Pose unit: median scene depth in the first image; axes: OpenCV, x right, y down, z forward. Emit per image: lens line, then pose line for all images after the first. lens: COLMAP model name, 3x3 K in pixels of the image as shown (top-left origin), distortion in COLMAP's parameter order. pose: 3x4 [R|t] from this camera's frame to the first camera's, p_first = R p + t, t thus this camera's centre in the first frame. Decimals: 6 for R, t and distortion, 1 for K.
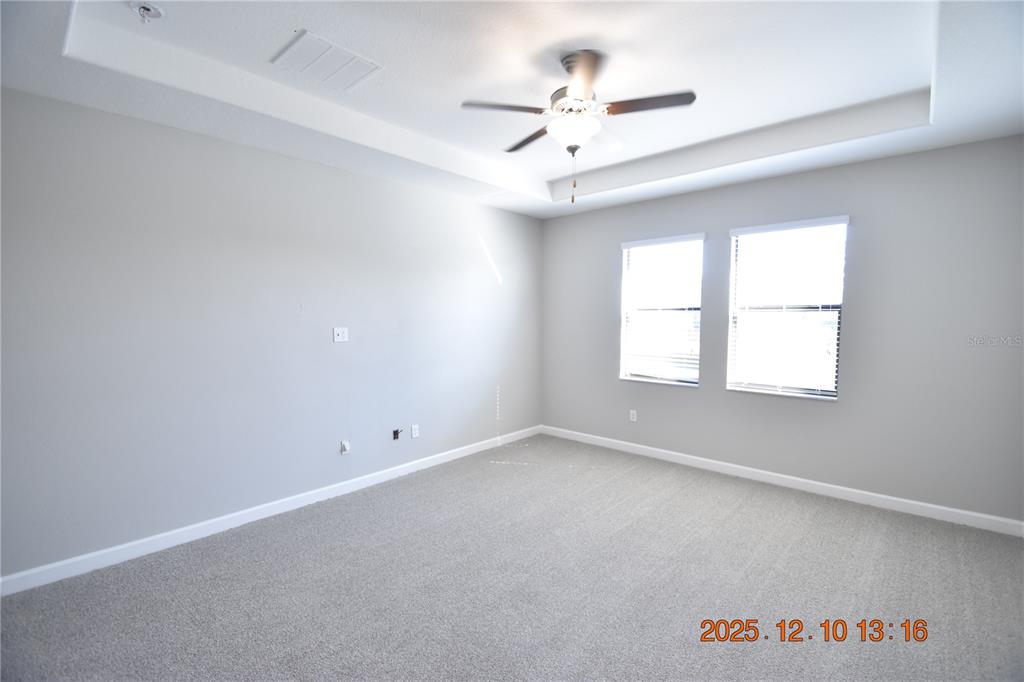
lens RADIAL K [[446.0, 0, 510.4], [0, 446.0, 343.3], [0, 0, 1]] dist [0.002312, -0.000350]
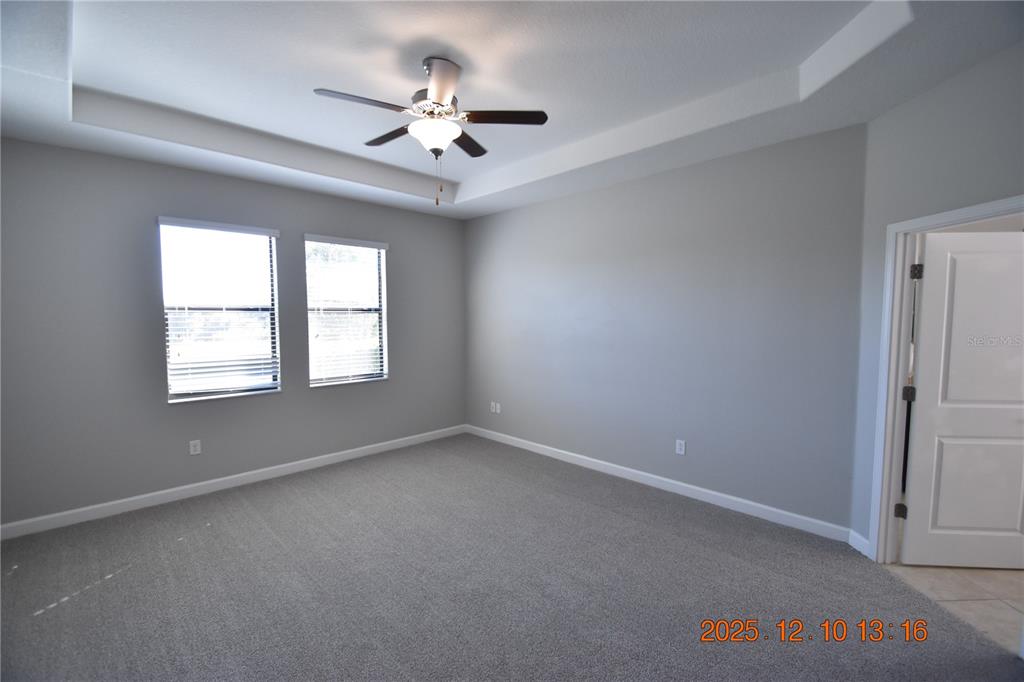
lens RADIAL K [[446.0, 0, 510.4], [0, 446.0, 343.3], [0, 0, 1]] dist [0.002312, -0.000350]
pose [[0.068012, -0.061716, 0.995774, -0.504034], [0.064457, 0.996272, 0.057344, -0.028583], [-0.995600, 0.060285, 0.071736, 0.448320]]
